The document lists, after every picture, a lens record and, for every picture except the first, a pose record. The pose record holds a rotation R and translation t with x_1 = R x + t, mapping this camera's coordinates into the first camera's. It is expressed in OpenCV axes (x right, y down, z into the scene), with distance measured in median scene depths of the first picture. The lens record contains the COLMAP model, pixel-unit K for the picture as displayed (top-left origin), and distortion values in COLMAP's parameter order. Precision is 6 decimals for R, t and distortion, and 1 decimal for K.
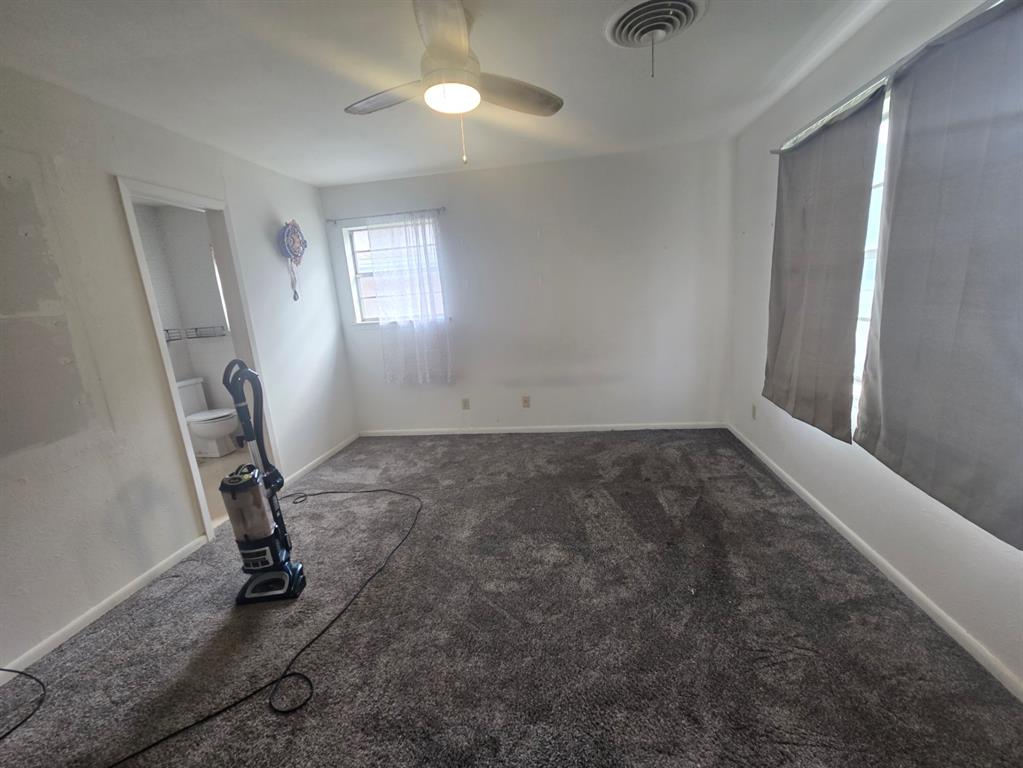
lens RADIAL K [[419.3, 0, 513.4], [0, 419.3, 385.1], [0, 0, 1]] dist [-0.001542, -0.000766]
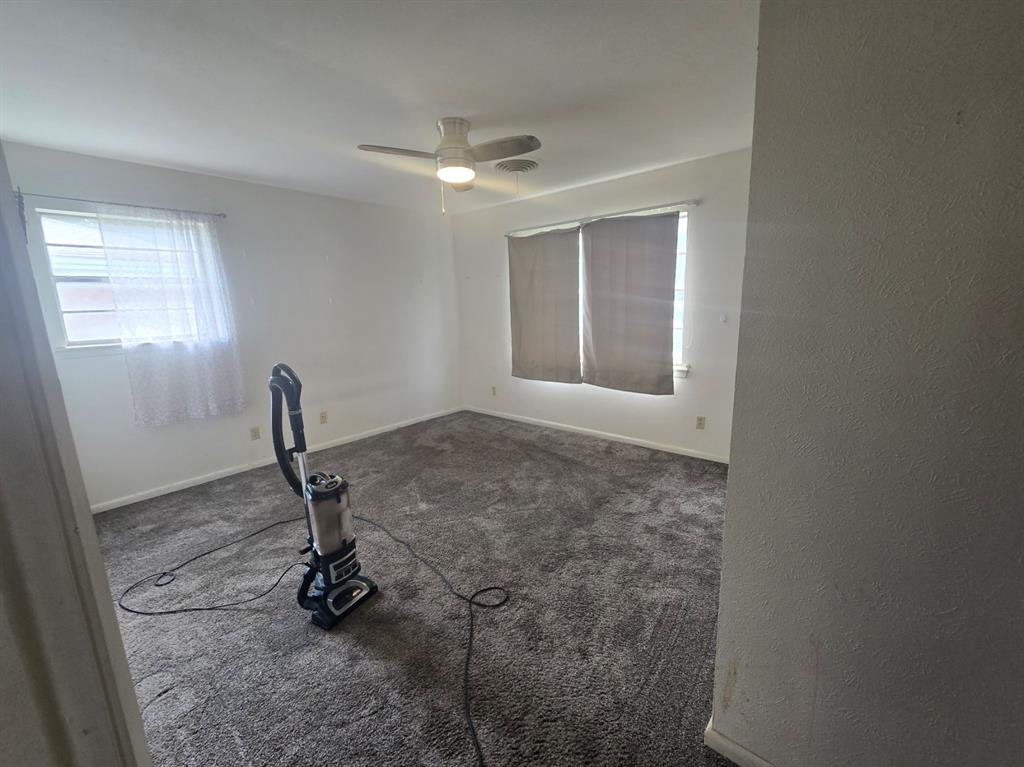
lens RADIAL K [[419.5, 0, 516.3], [0, 419.5, 383.0], [0, 0, 1]] dist [-0.002372, -0.000146]
pose [[0.546485, -0.105120, 0.830846, -0.633874], [0.174320, 0.984639, 0.009920, 0.032000], [-0.819126, 0.139412, 0.556415, 0.046078]]
